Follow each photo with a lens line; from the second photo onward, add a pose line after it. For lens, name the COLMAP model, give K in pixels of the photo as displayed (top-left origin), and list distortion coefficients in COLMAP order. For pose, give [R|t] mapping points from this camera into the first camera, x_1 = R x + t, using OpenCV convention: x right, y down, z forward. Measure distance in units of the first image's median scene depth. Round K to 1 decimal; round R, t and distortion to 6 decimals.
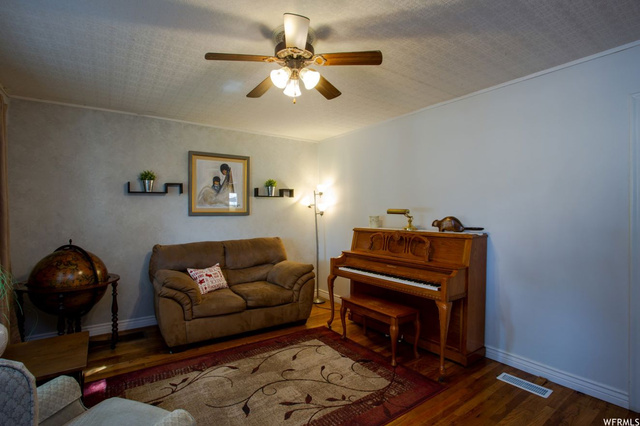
lens RADIAL K [[313.8, 0, 317.4], [0, 313.8, 213.6], [0, 0, 1]] dist [-0.049971, 0.000605]
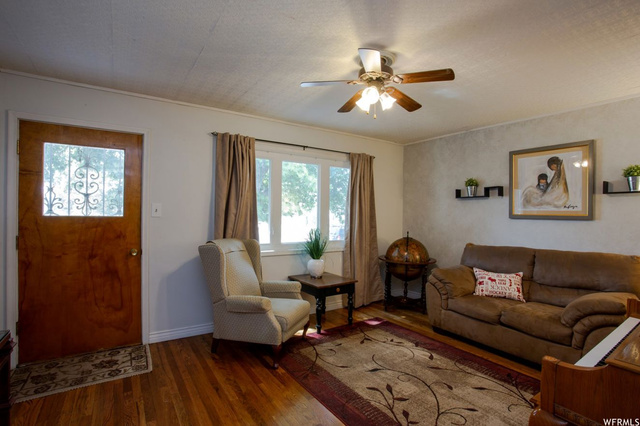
lens RADIAL K [[313.8, 0, 317.4], [0, 313.8, 213.6], [0, 0, 1]] dist [-0.049971, 0.000605]
pose [[-0.033522, 0.003937, -0.999430, 0.657065], [-0.017147, 0.999843, 0.004514, -0.003031], [0.999291, 0.017289, -0.033449, 0.503690]]
